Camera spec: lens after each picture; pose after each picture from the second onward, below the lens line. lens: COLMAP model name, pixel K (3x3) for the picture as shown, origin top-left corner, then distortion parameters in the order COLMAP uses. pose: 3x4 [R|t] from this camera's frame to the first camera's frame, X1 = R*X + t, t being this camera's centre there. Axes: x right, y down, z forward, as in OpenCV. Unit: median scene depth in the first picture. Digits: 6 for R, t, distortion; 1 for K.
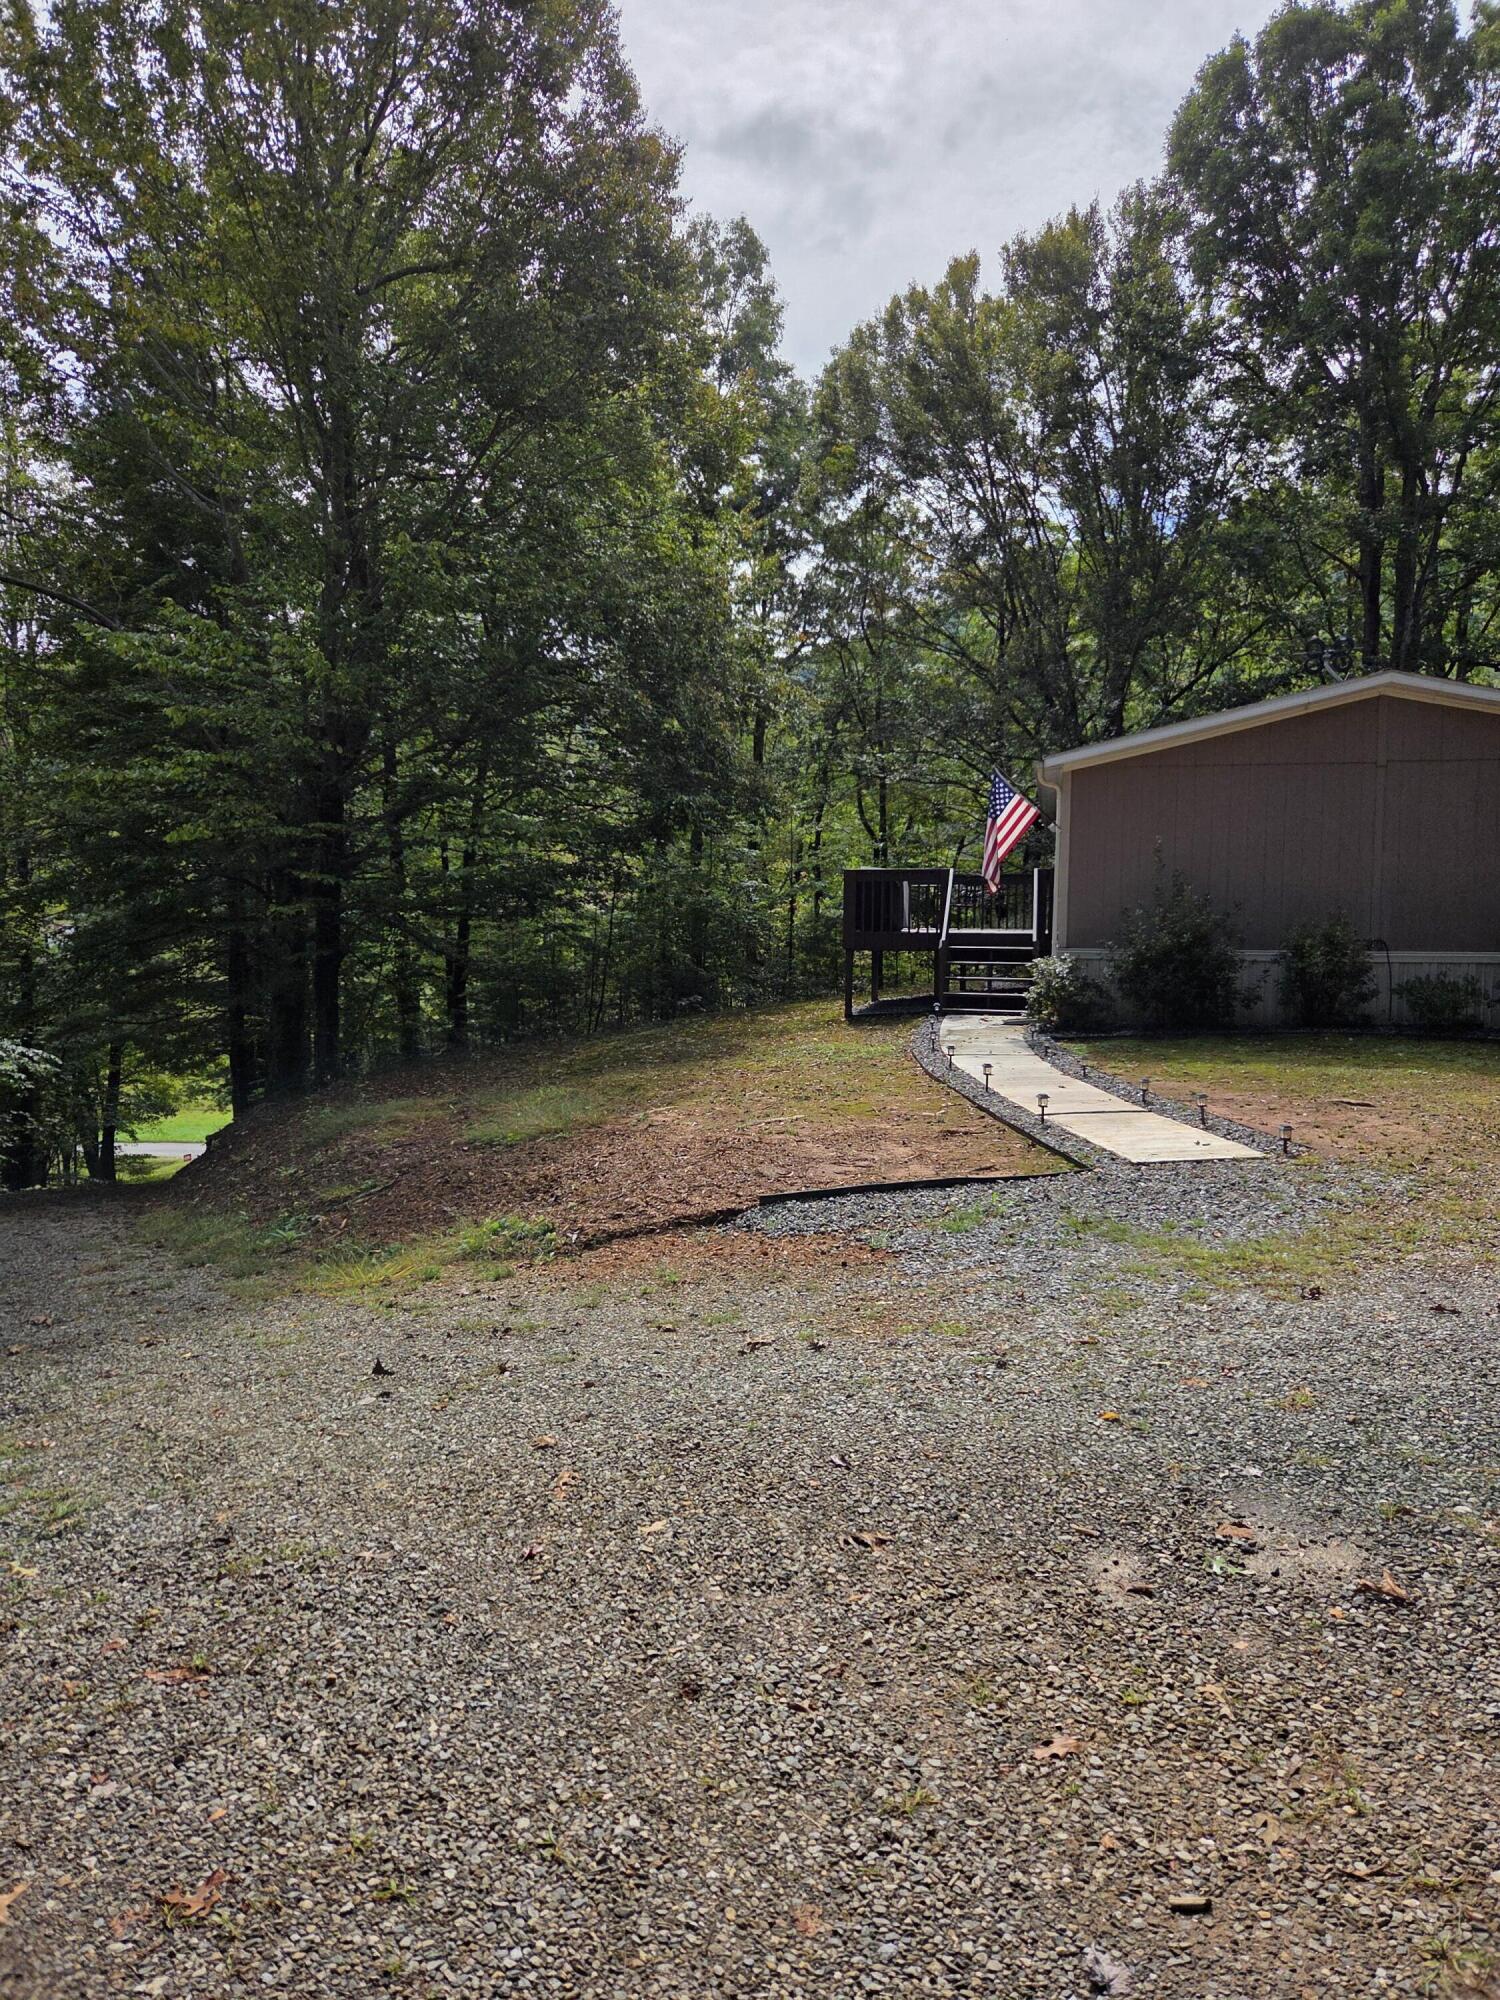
lens RADIAL K [[1340.6, 0, 762.0], [0, 1340.6, 990.8], [0, 0, 1]] dist [0.061087, -0.051464]
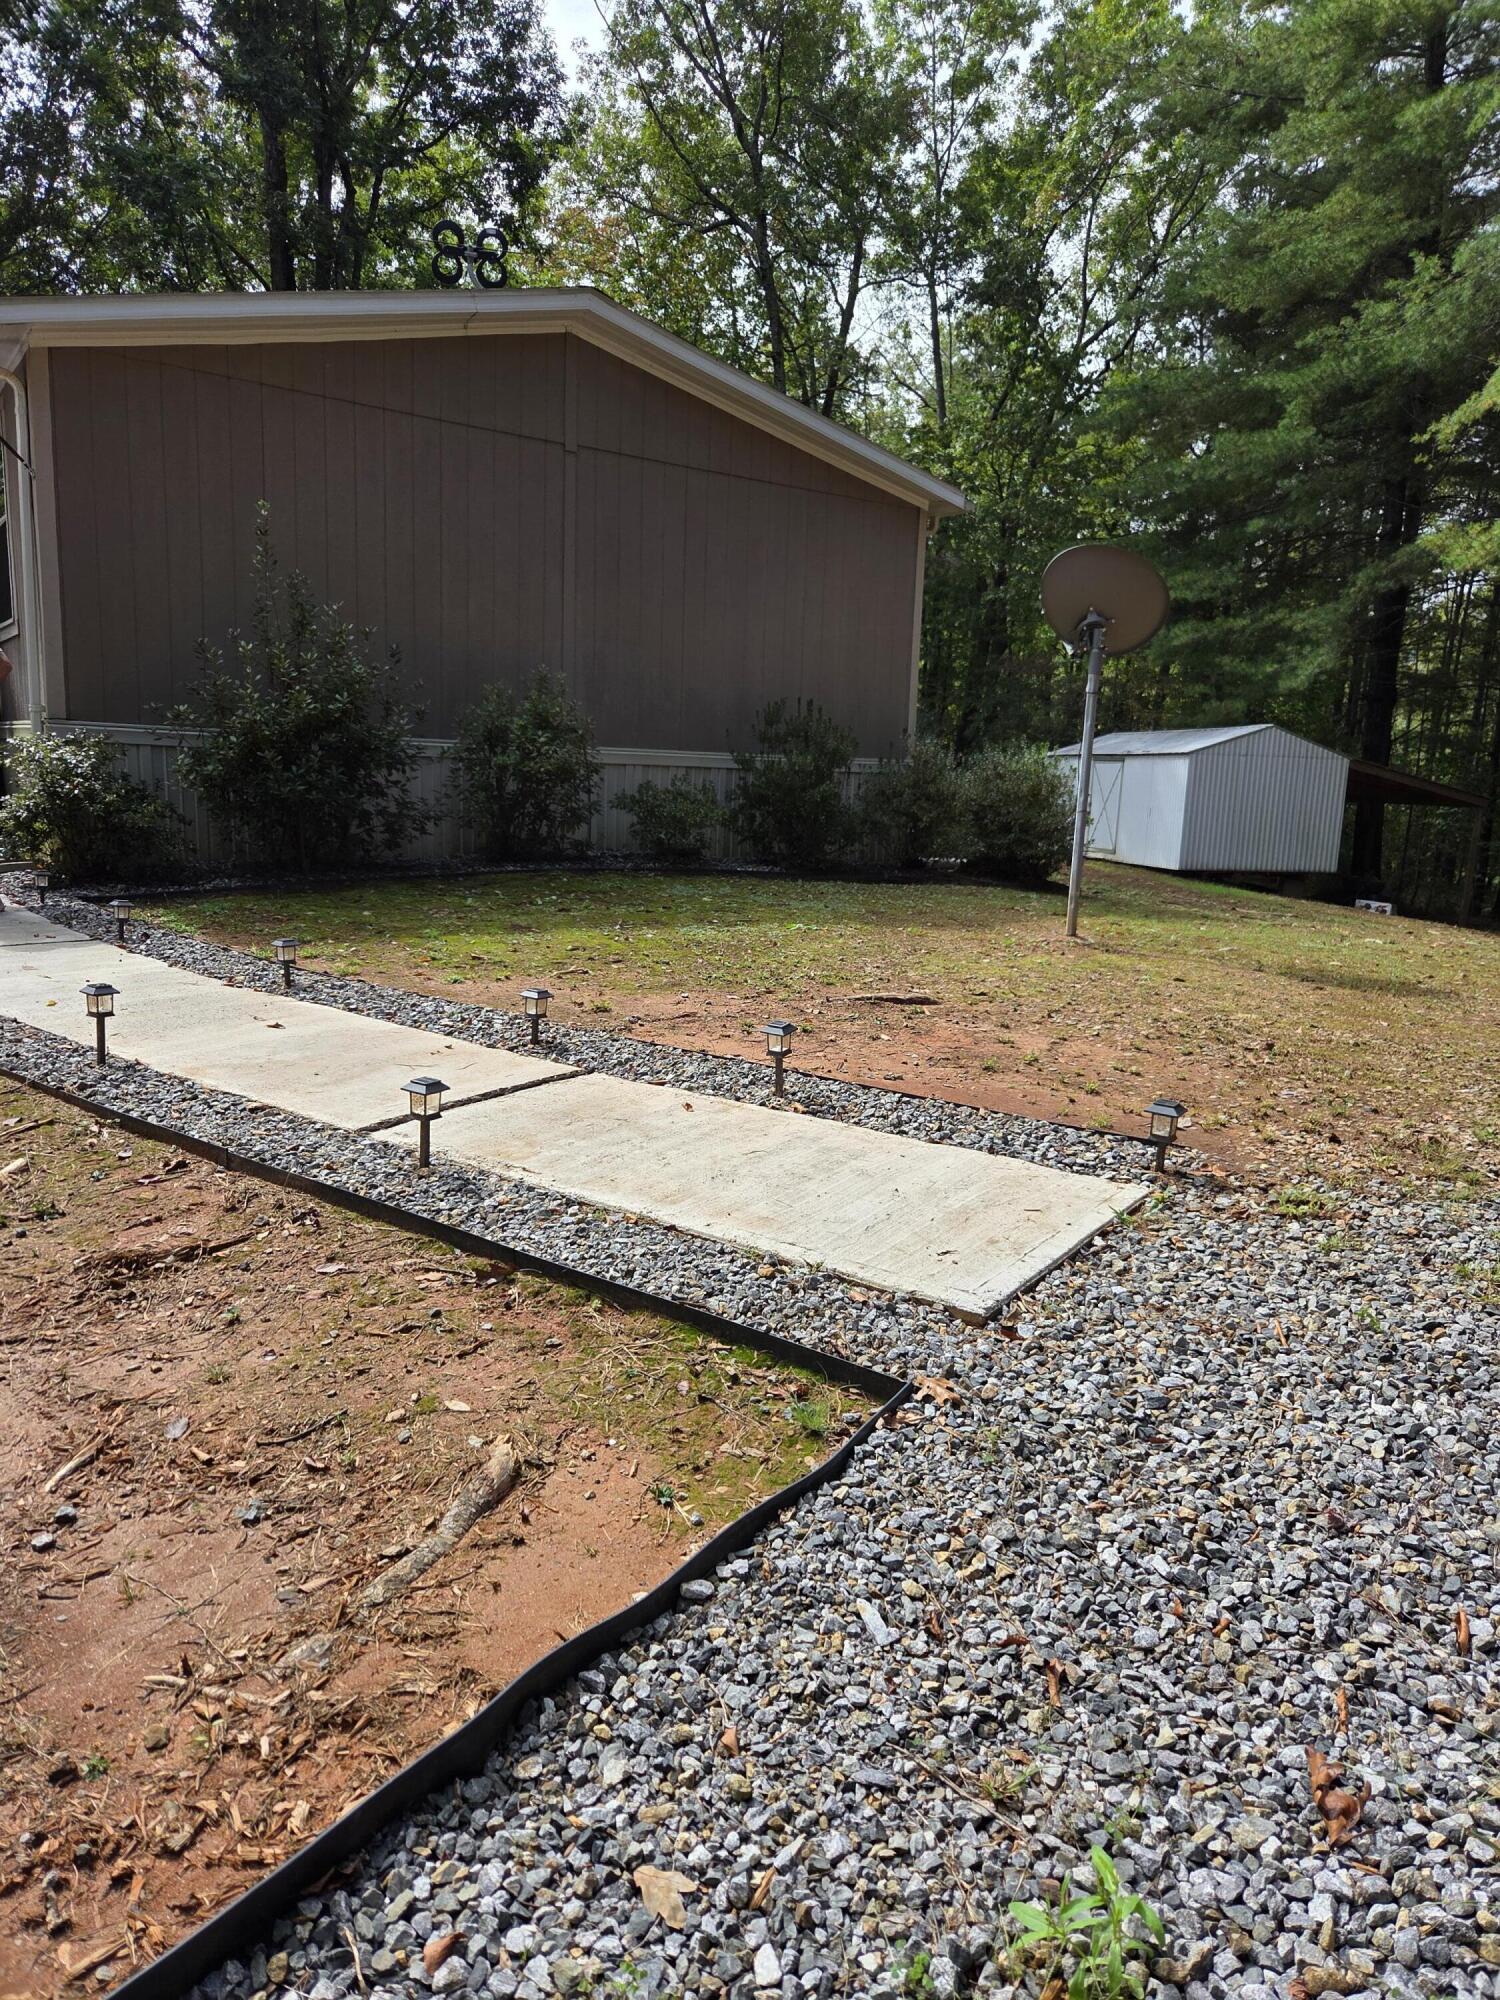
lens RADIAL K [[1347.9, 0, 760.9], [0, 1347.9, 1045.1], [0, 0, 1]] dist [0.049953, 0.000763]
pose [[0.686669, -0.124013, 0.716314, 0.017941], [0.010142, 0.986881, 0.161133, 0.009645], [-0.726899, -0.103380, 0.678918, 0.468279]]
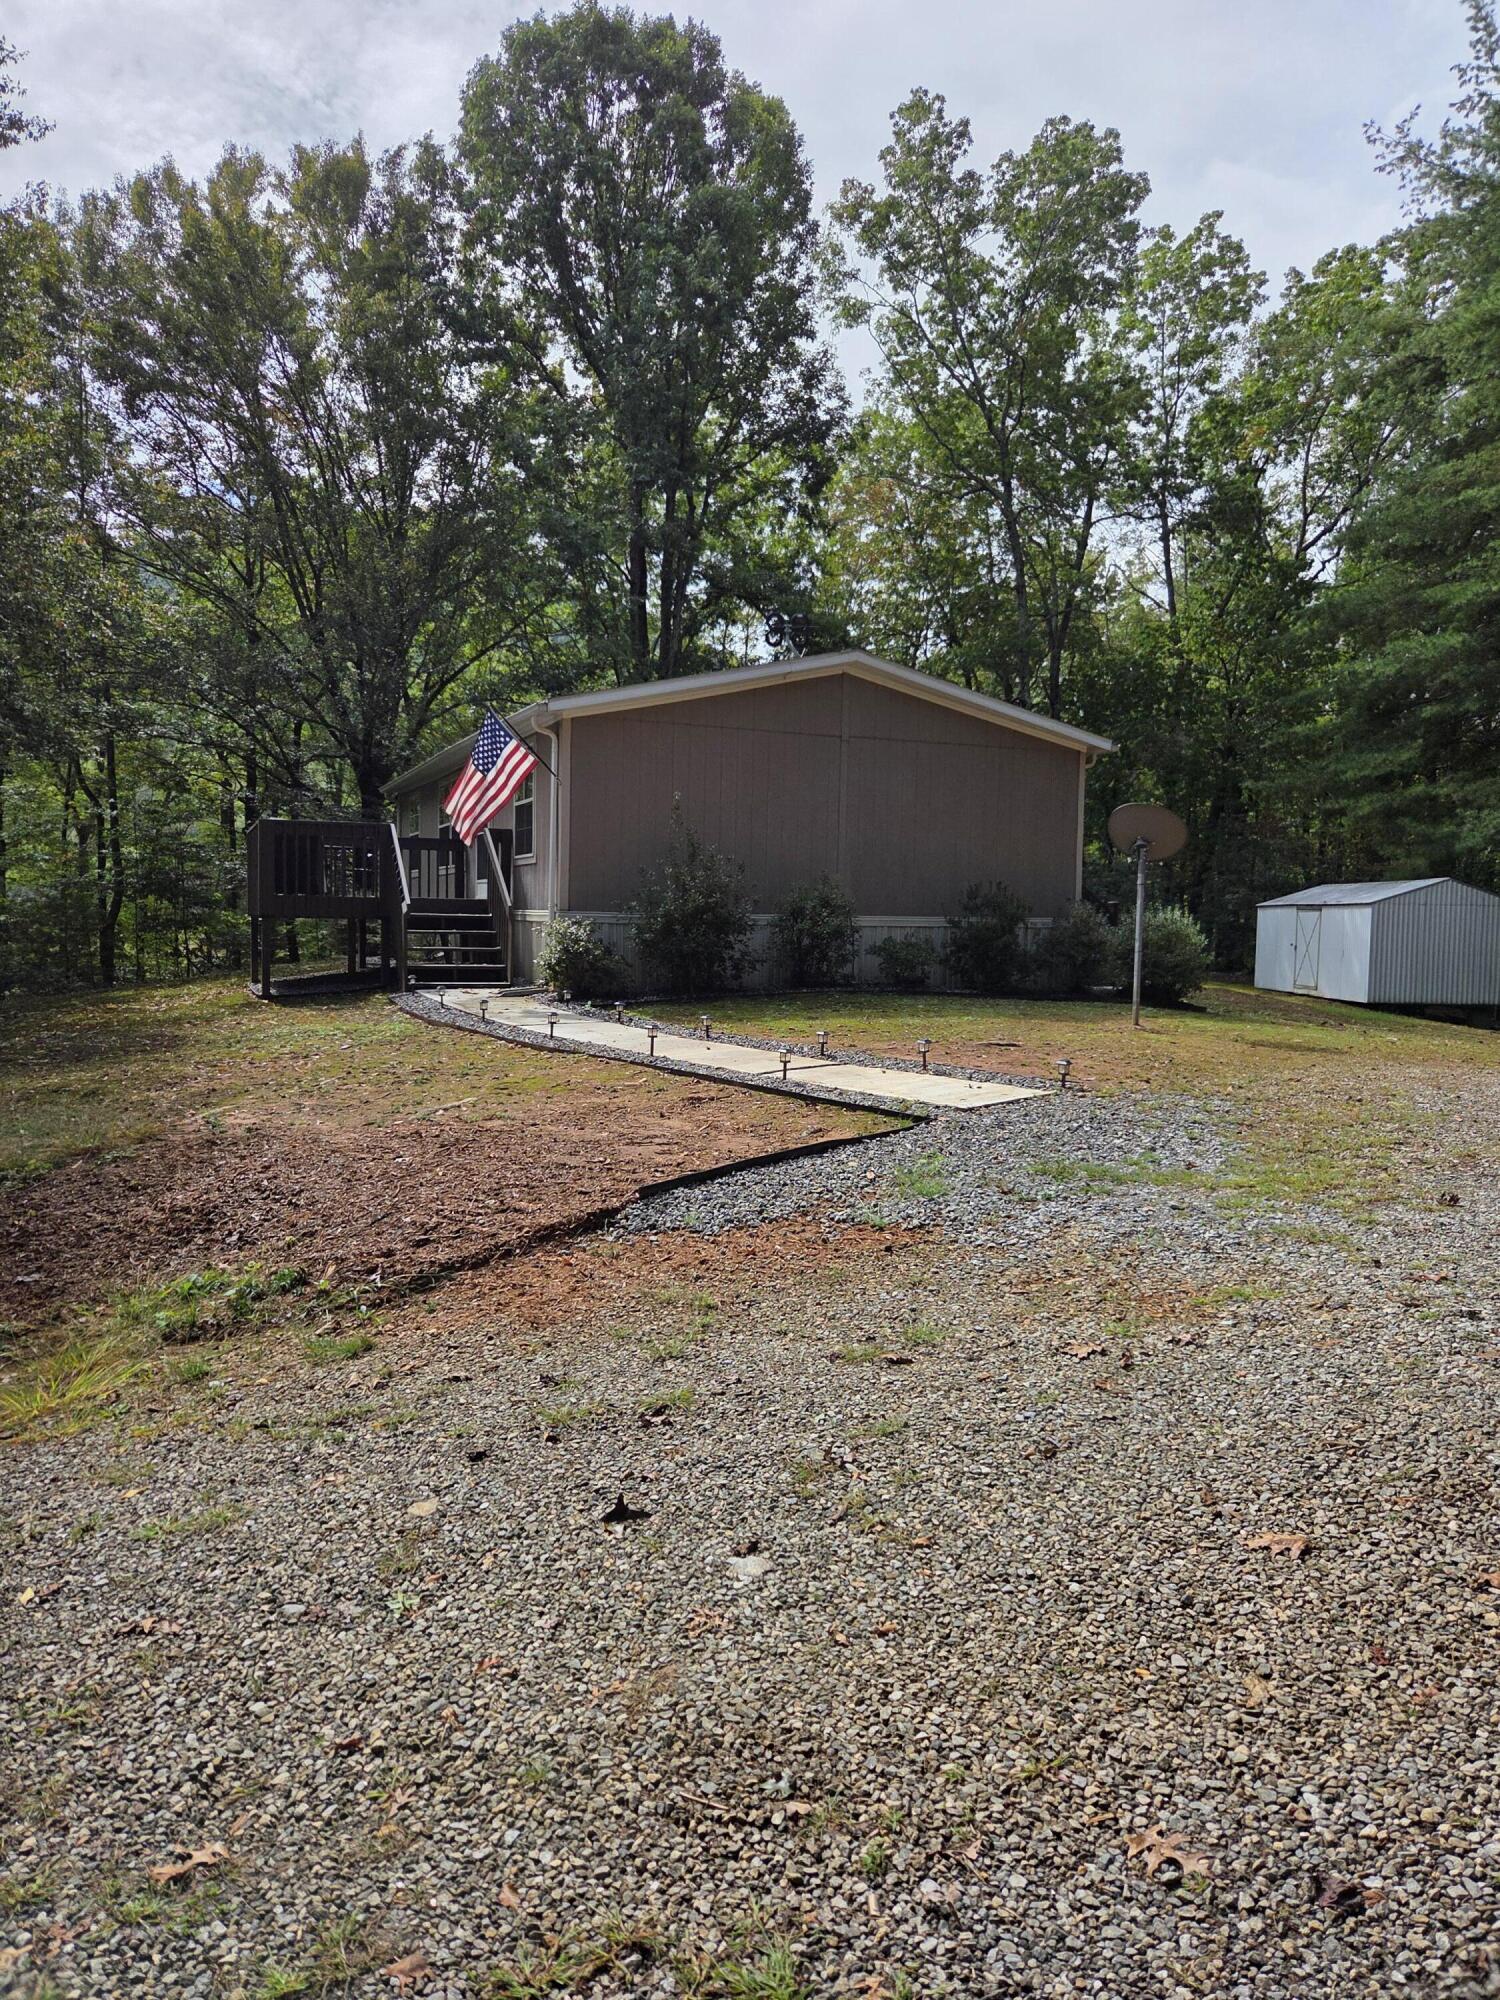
lens RADIAL K [[1332.8, 0, 736.4], [0, 1332.8, 996.1], [0, 0, 1]] dist [0.056737, -0.047955]
pose [[0.828232, -0.023637, 0.559887, -0.205201], [0.019925, 0.999720, 0.012730, 0.018566], [-0.560031, 0.000613, 0.828471, 0.185316]]
